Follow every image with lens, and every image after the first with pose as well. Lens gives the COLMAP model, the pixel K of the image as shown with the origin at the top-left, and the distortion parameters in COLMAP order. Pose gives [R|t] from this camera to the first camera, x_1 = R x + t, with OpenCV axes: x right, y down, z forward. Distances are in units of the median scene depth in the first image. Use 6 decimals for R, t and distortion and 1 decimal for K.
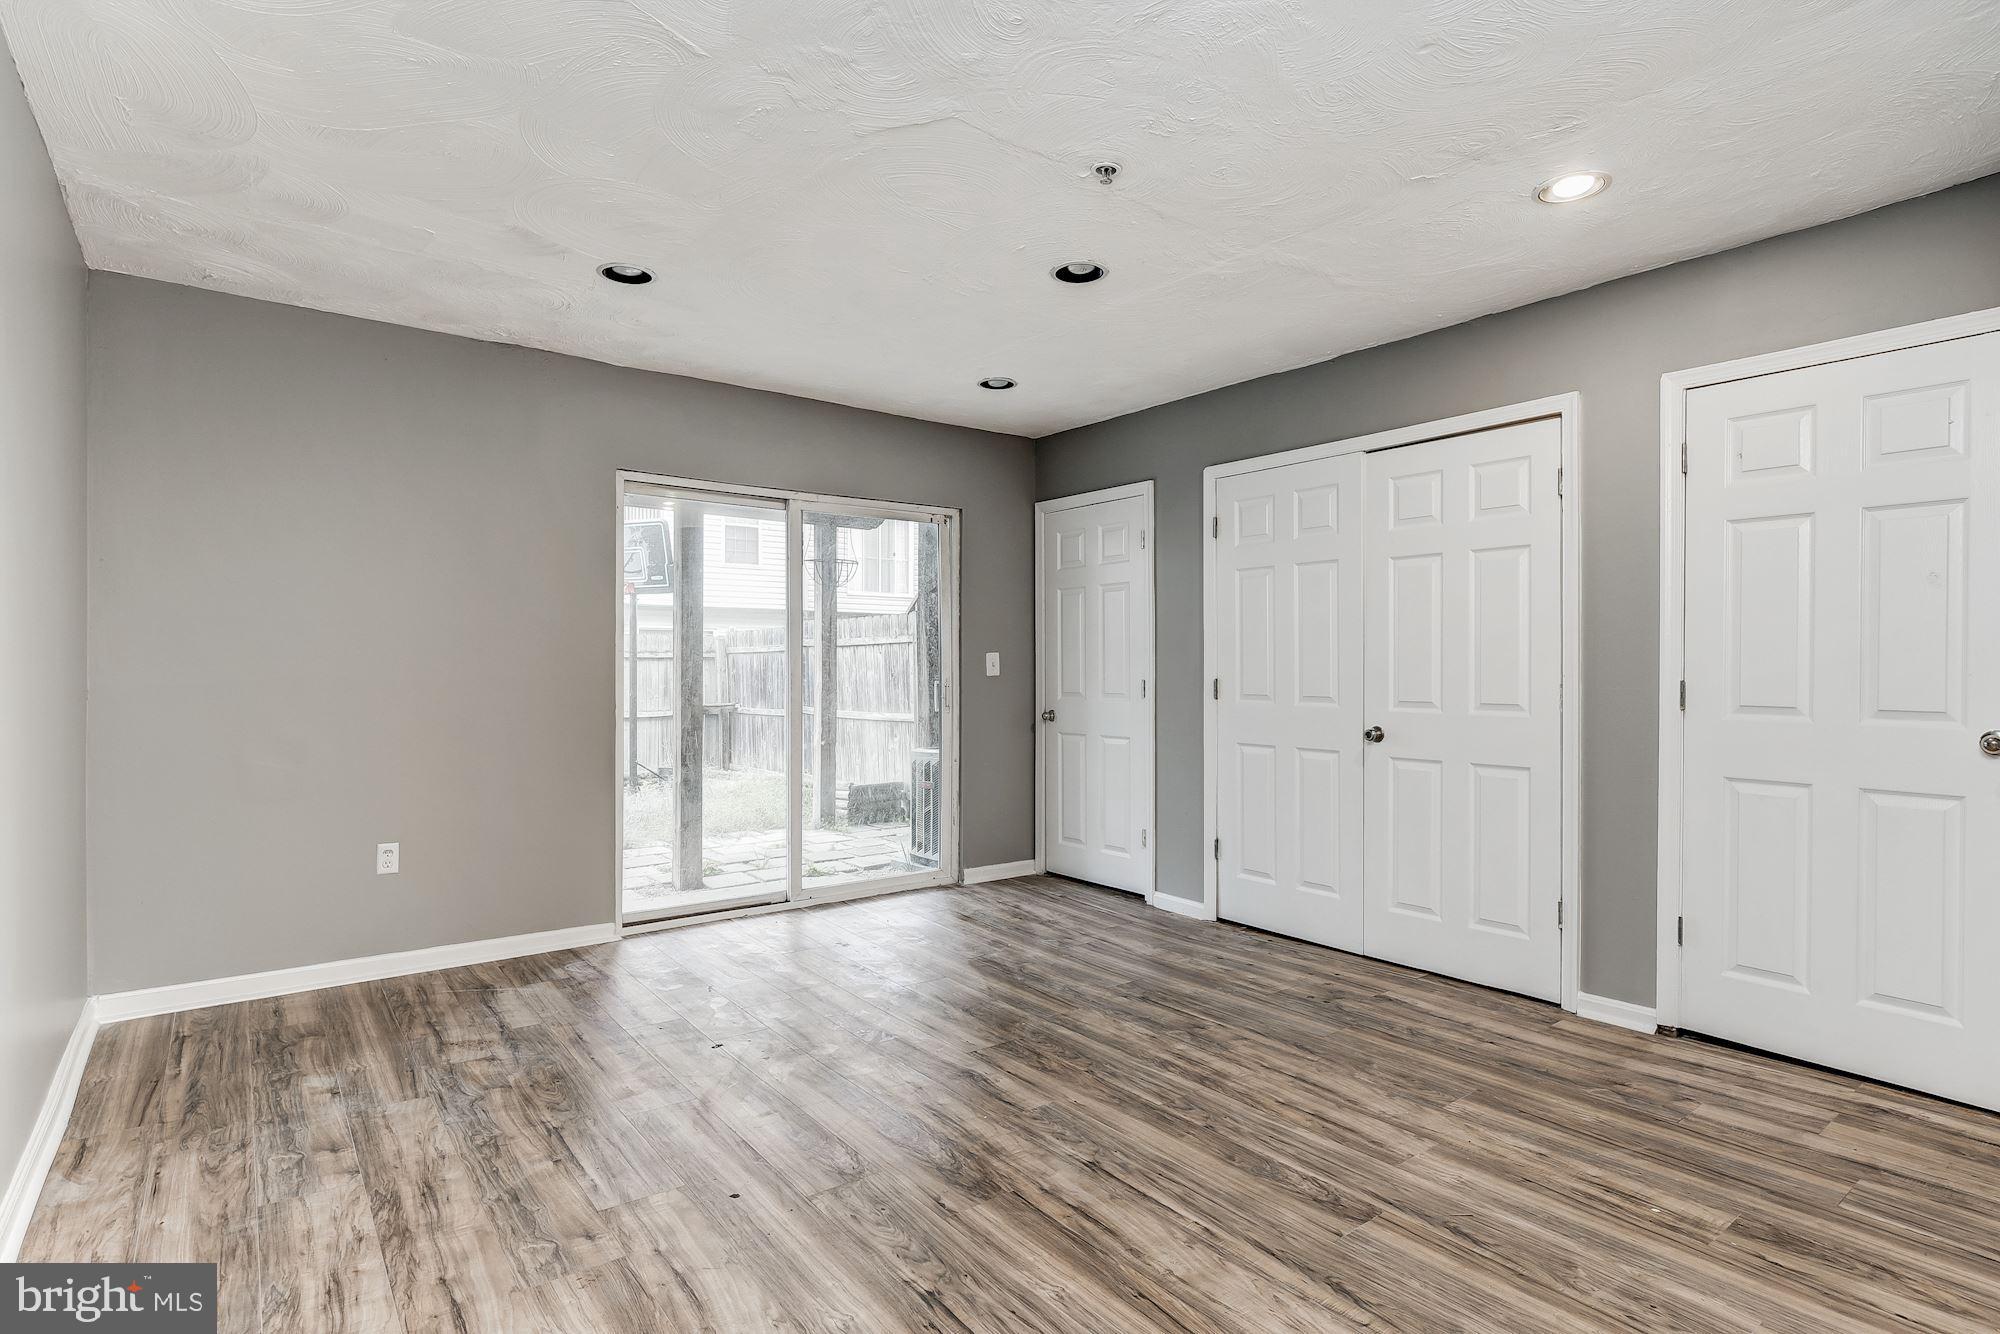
lens RADIAL K [[1010.4, 0, 999.6], [0, 1010.4, 666.9], [0, 0, 1]] dist [-0.002965, -0.000098]
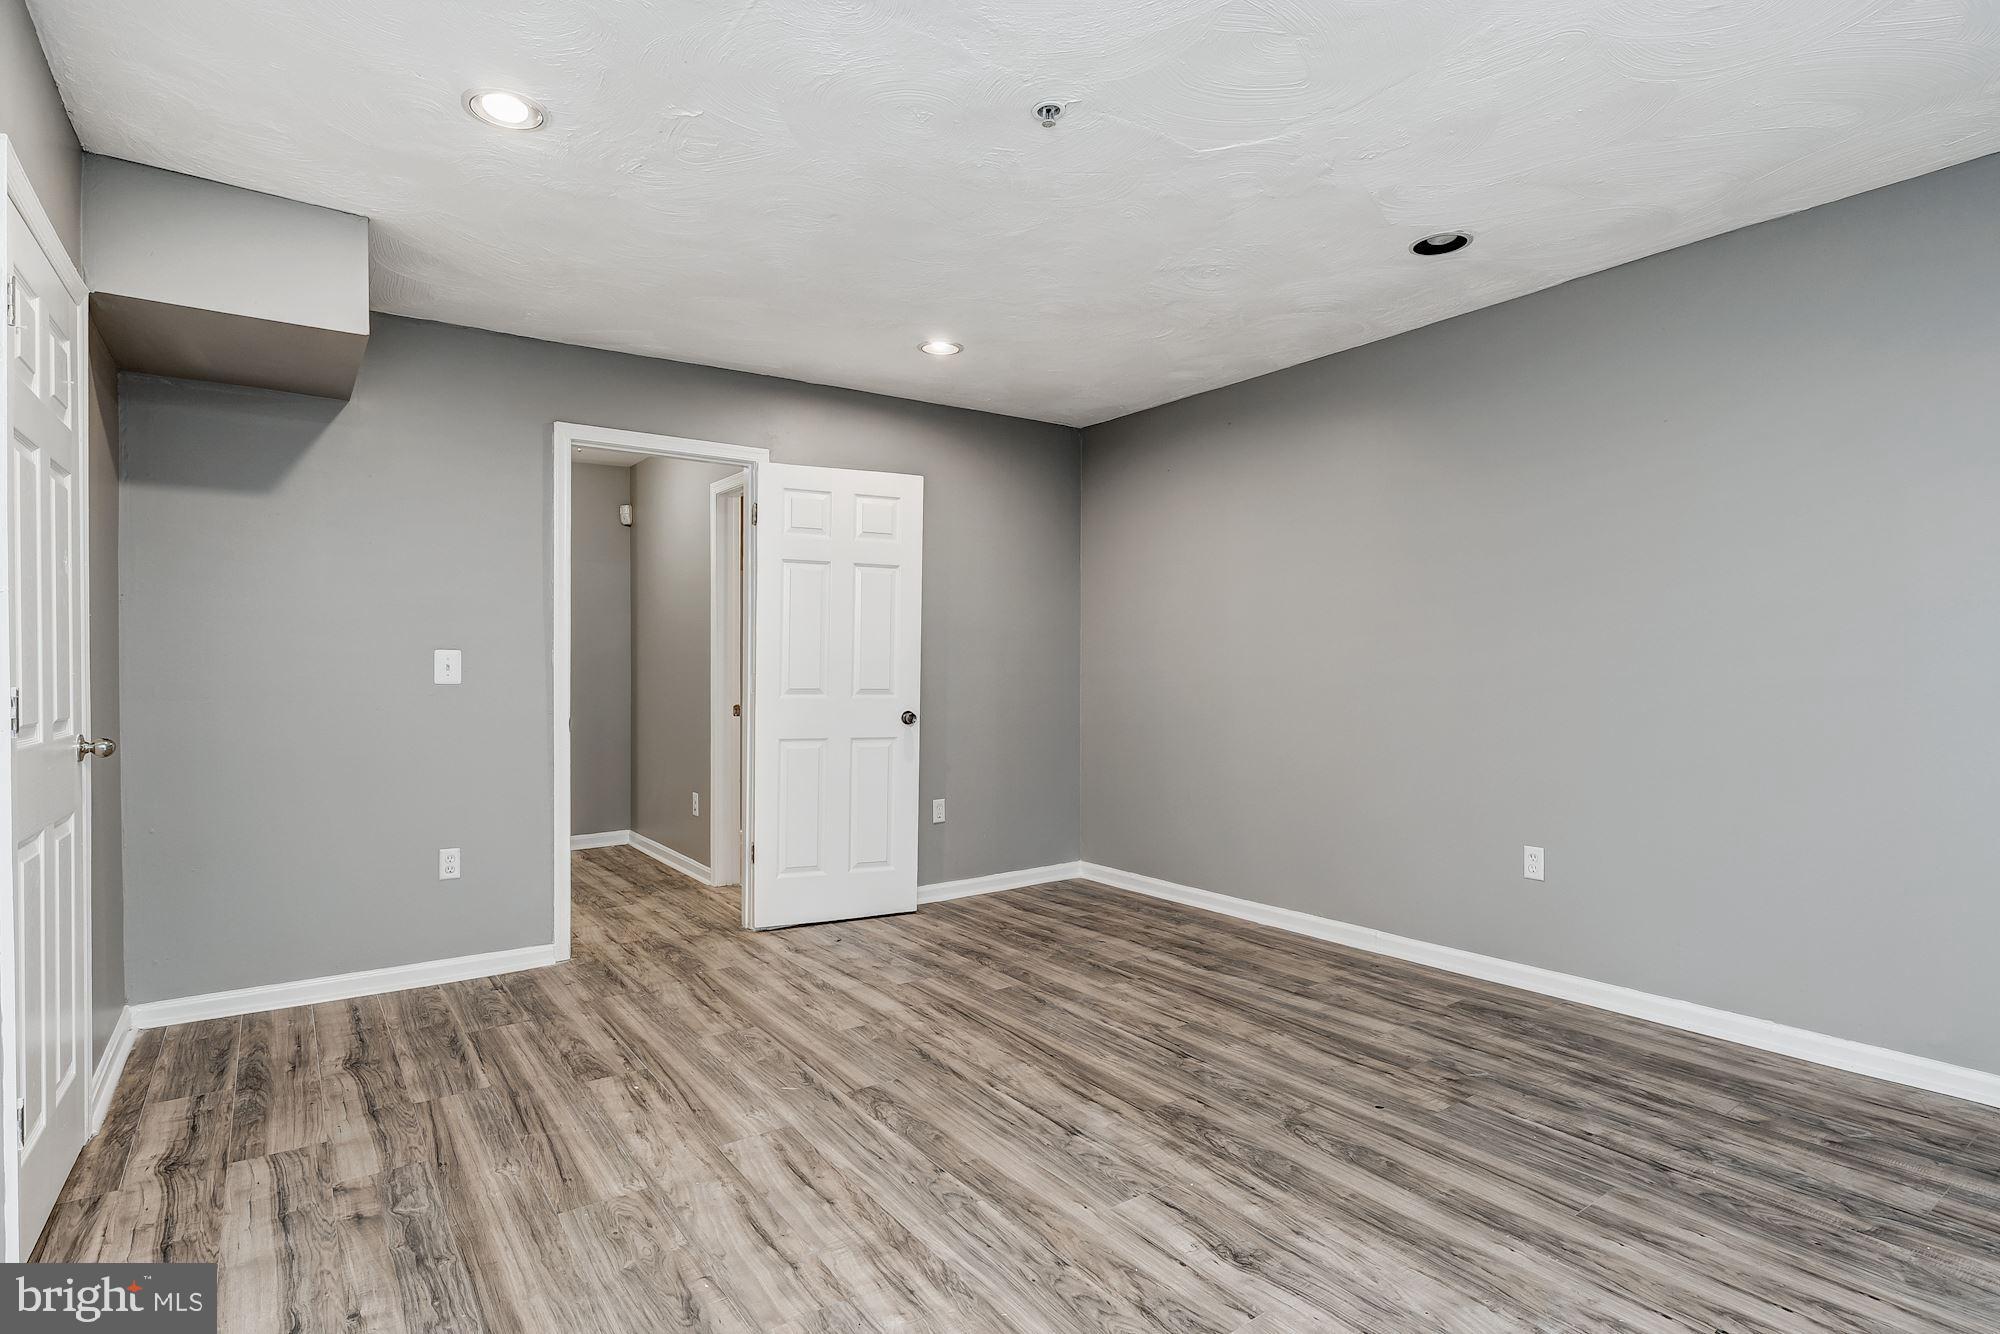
lens RADIAL K [[1010.4, 0, 1000.0], [0, 1010.4, 669.2], [0, 0, 1]] dist [-0.002965, -0.000098]
pose [[-0.999325, 0.003928, 0.036528, 0.130264], [0.004044, 0.999987, 0.003102, 0.005661], [-0.036516, 0.003248, -0.999328, 2.093928]]
